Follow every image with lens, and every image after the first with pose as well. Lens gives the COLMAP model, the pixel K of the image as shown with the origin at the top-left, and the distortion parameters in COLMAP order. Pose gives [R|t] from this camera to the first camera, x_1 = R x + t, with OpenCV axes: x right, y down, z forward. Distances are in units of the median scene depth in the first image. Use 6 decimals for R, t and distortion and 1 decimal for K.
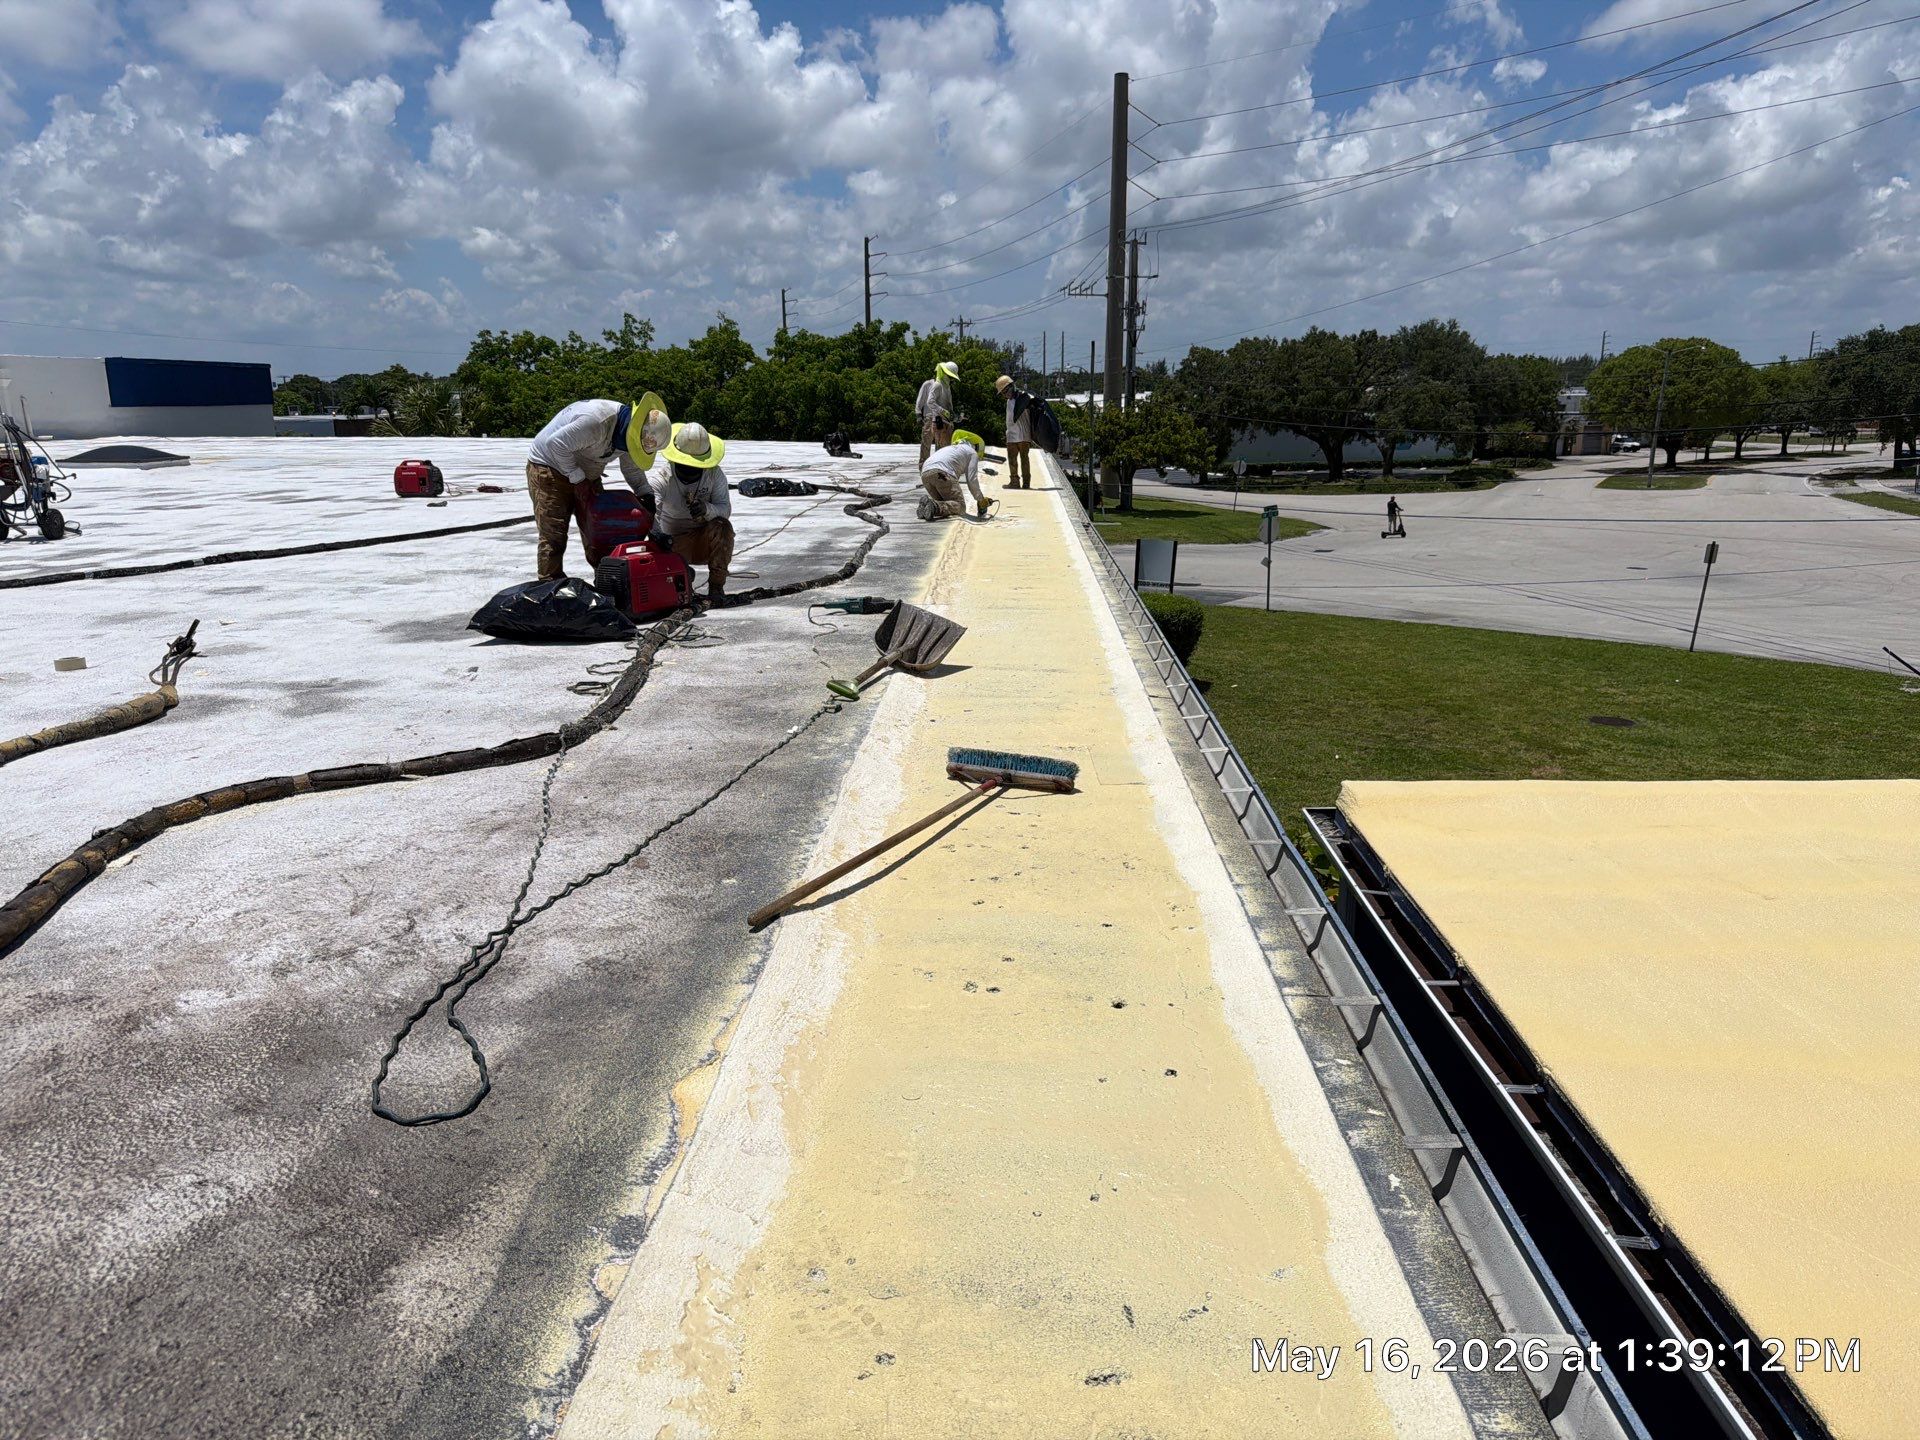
lens RADIAL K [[1348.1, 0, 950.0], [0, 1348.1, 756.7], [0, 0, 1]] dist [0.045707, -0.076716]
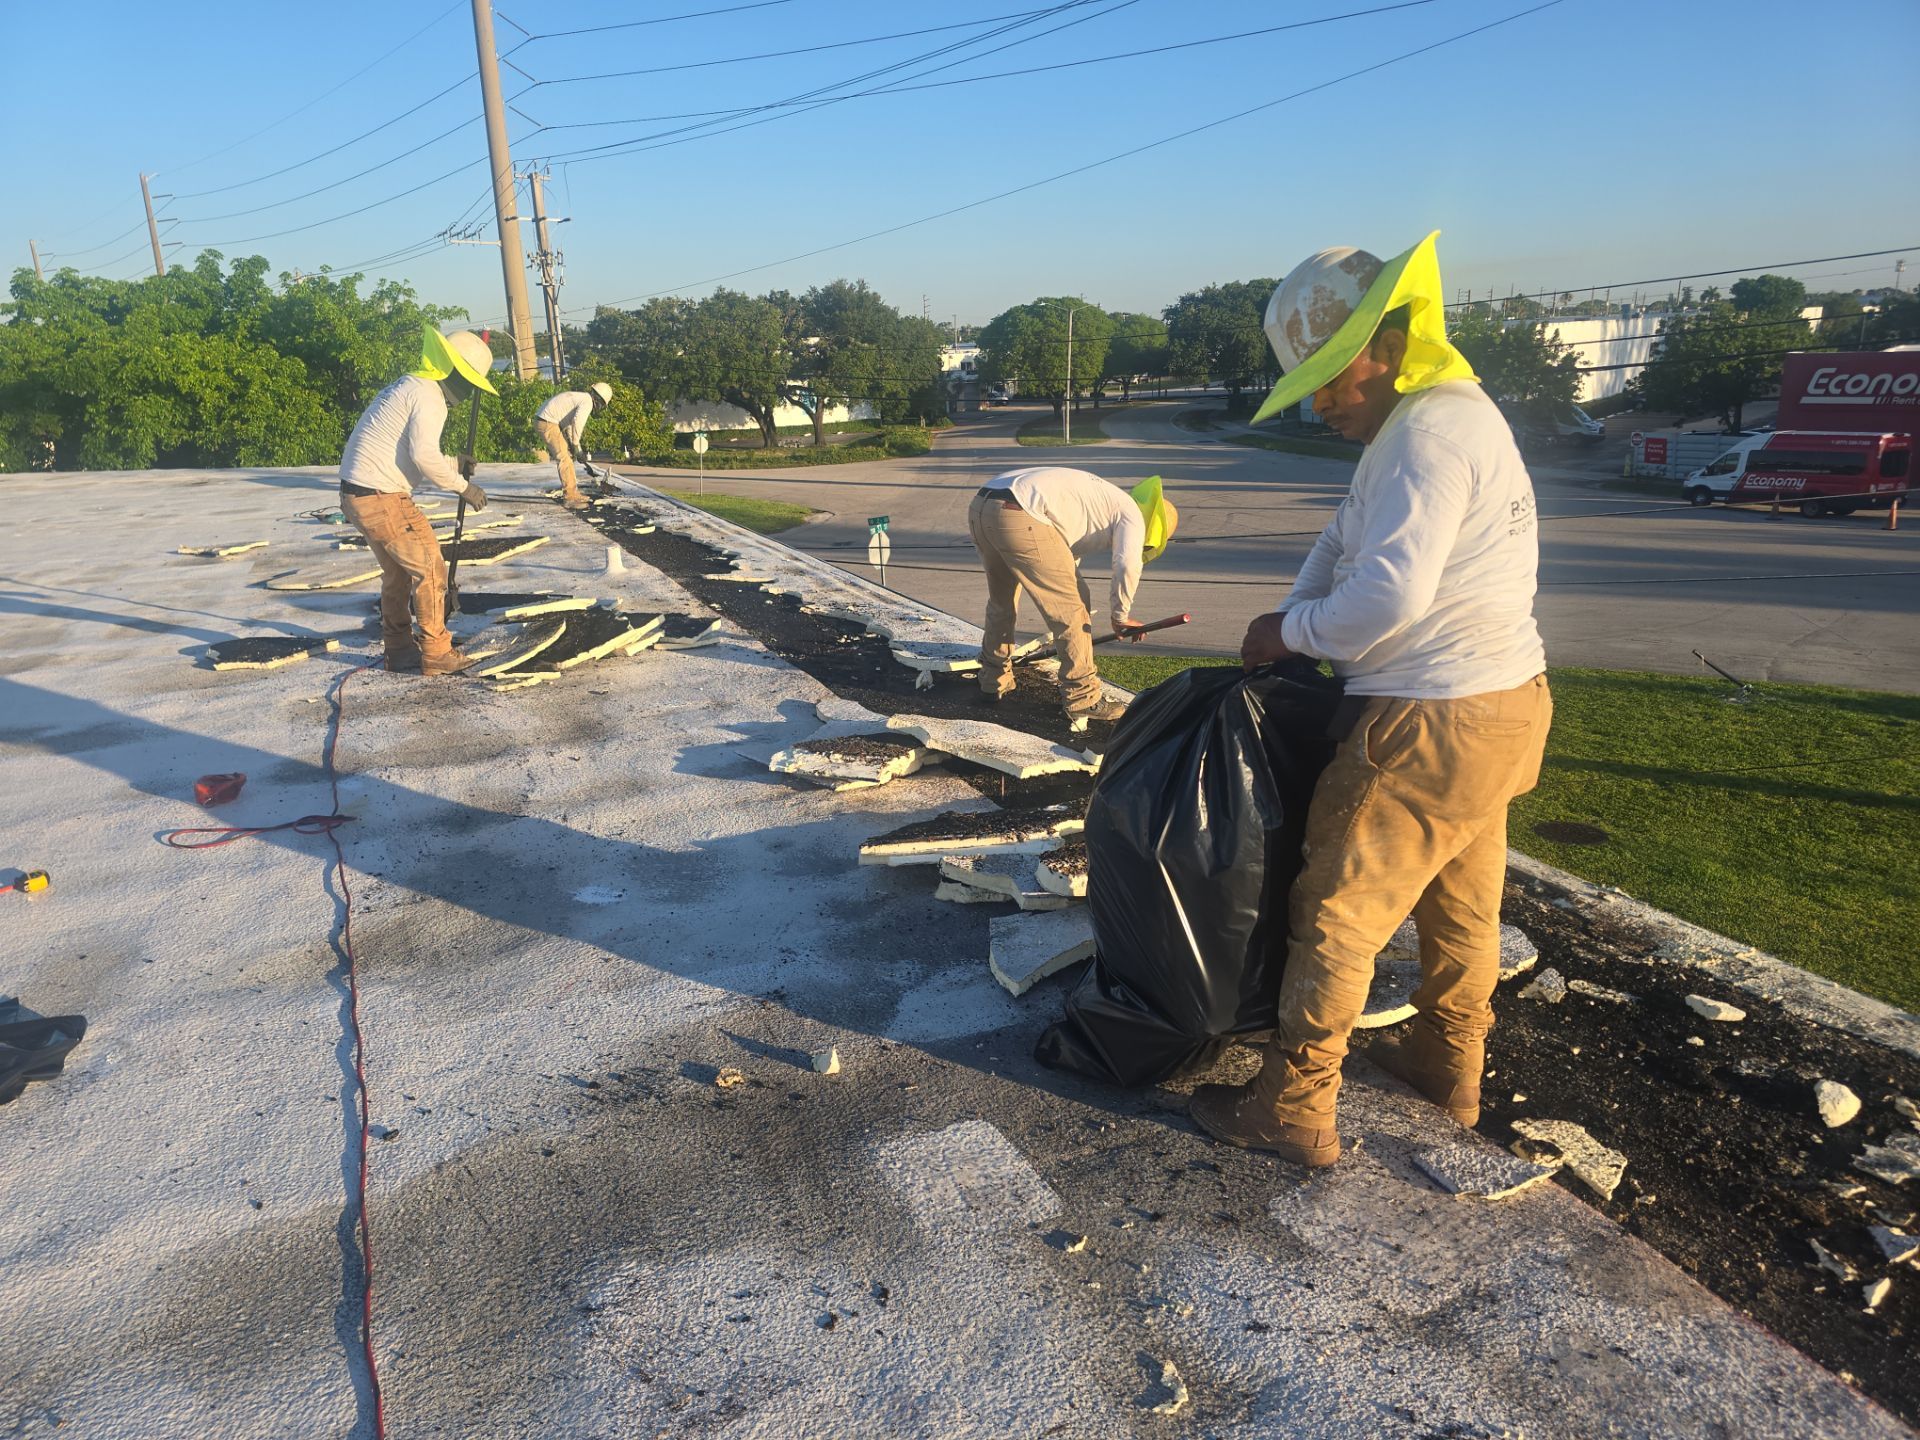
lens RADIAL K [[1362.1, 0, 1002.0], [0, 1362.1, 726.0], [0, 0, 1]] dist [0.125175, -0.115143]
pose [[0.894248, -0.139459, 0.425291, -0.031301], [0.139812, 0.989706, 0.030561, -0.076833], [-0.425175, 0.032132, 0.904541, 0.260200]]
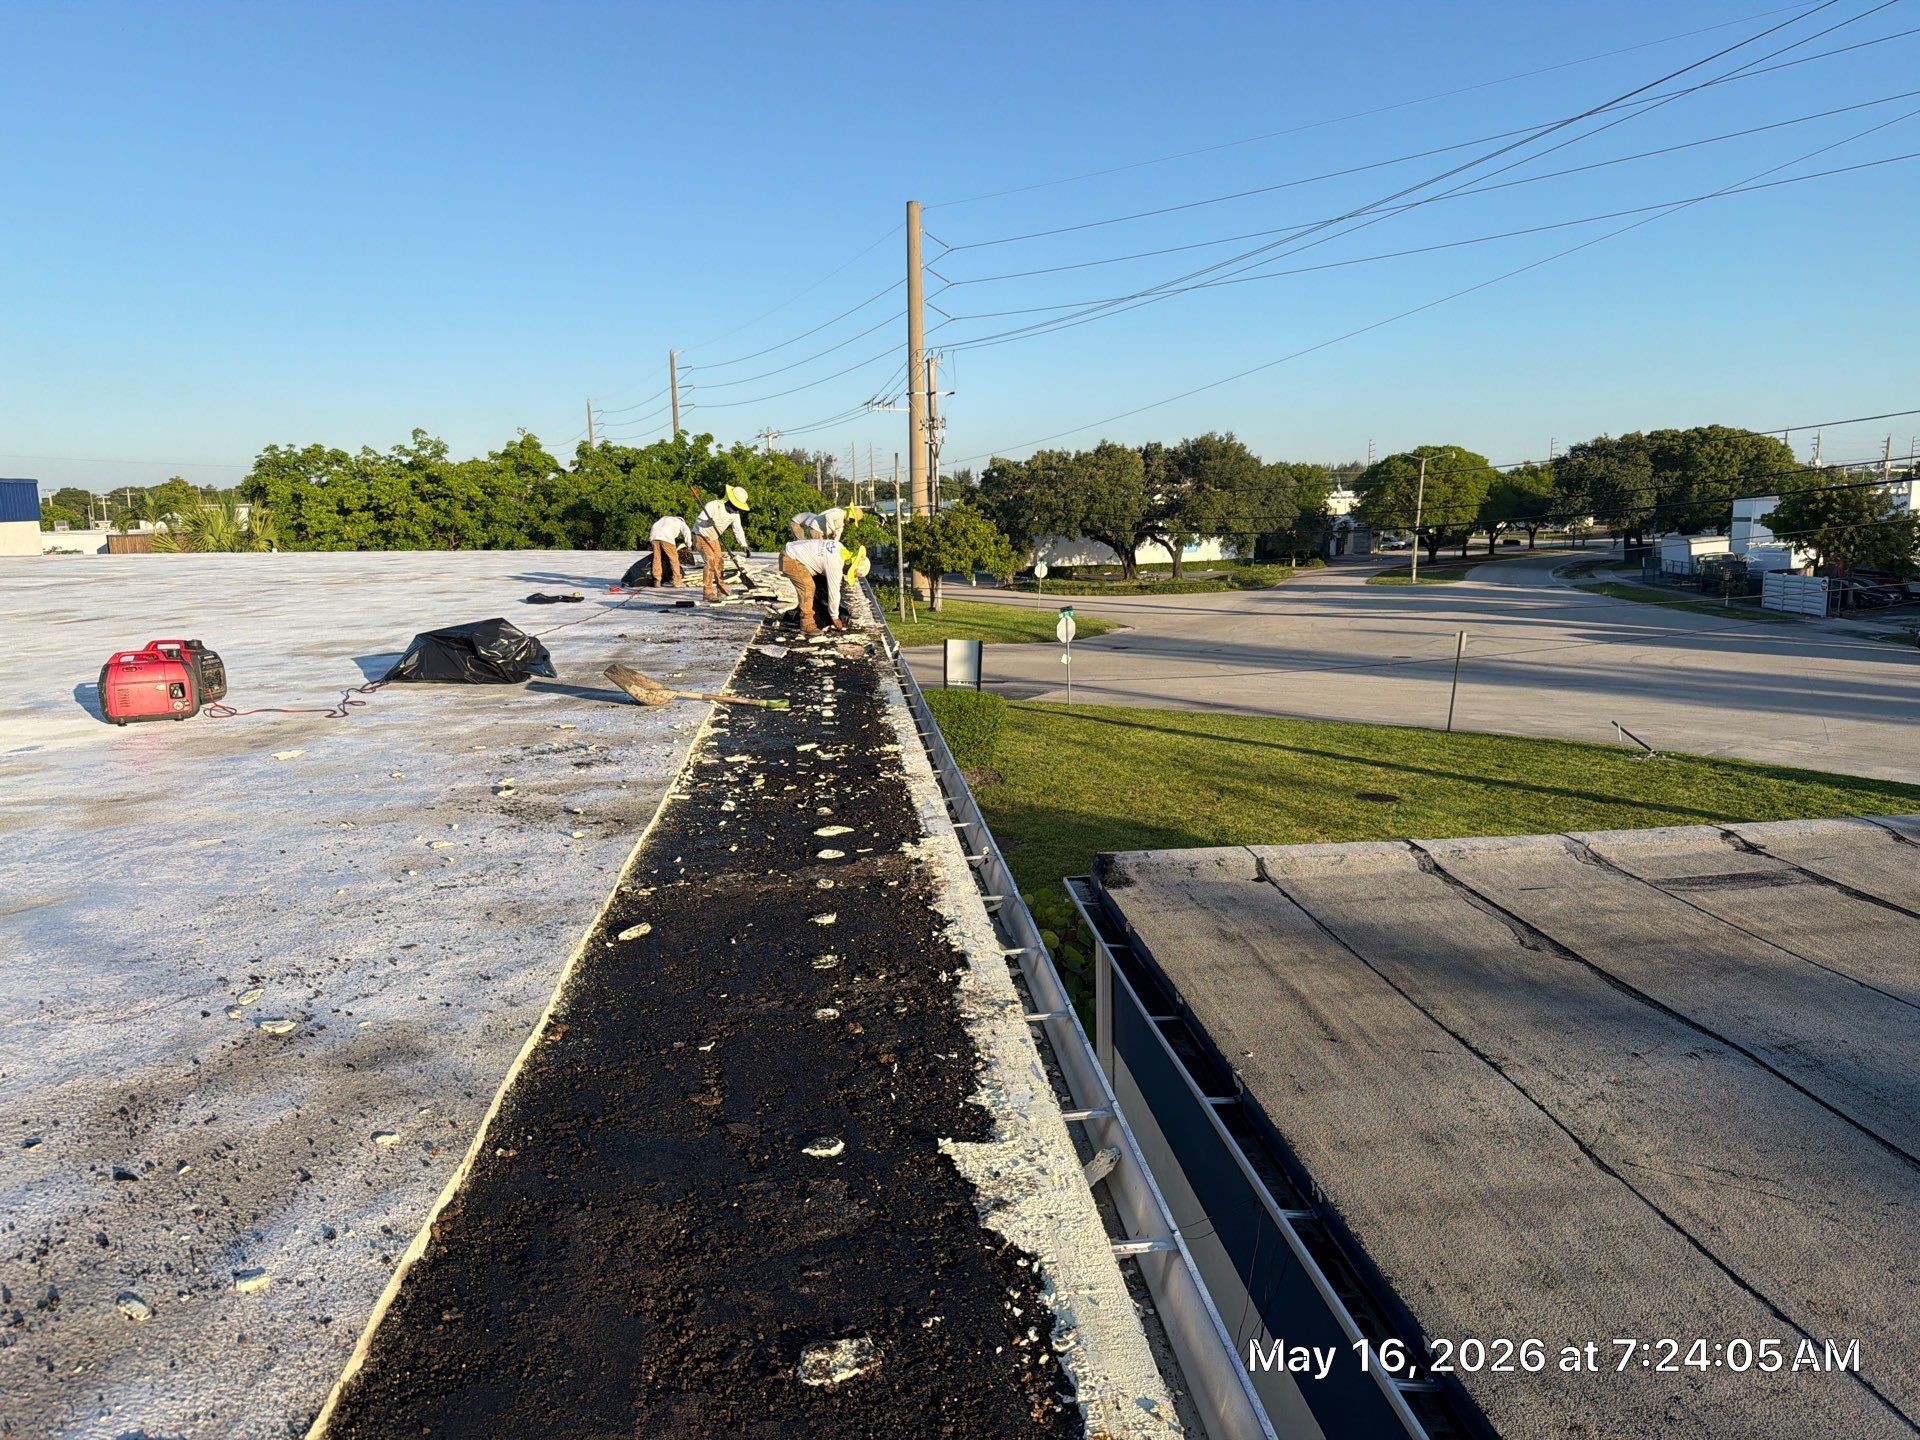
lens RADIAL K [[1322.5, 0, 961.0], [0, 1322.5, 778.1], [0, 0, 1]] dist [0.119106, -0.185190]
pose [[0.989591, -0.036068, 0.139316, 0.006008], [0.044060, 0.997529, -0.054714, 0.002752], [-0.136998, 0.060283, 0.988735, -0.018525]]
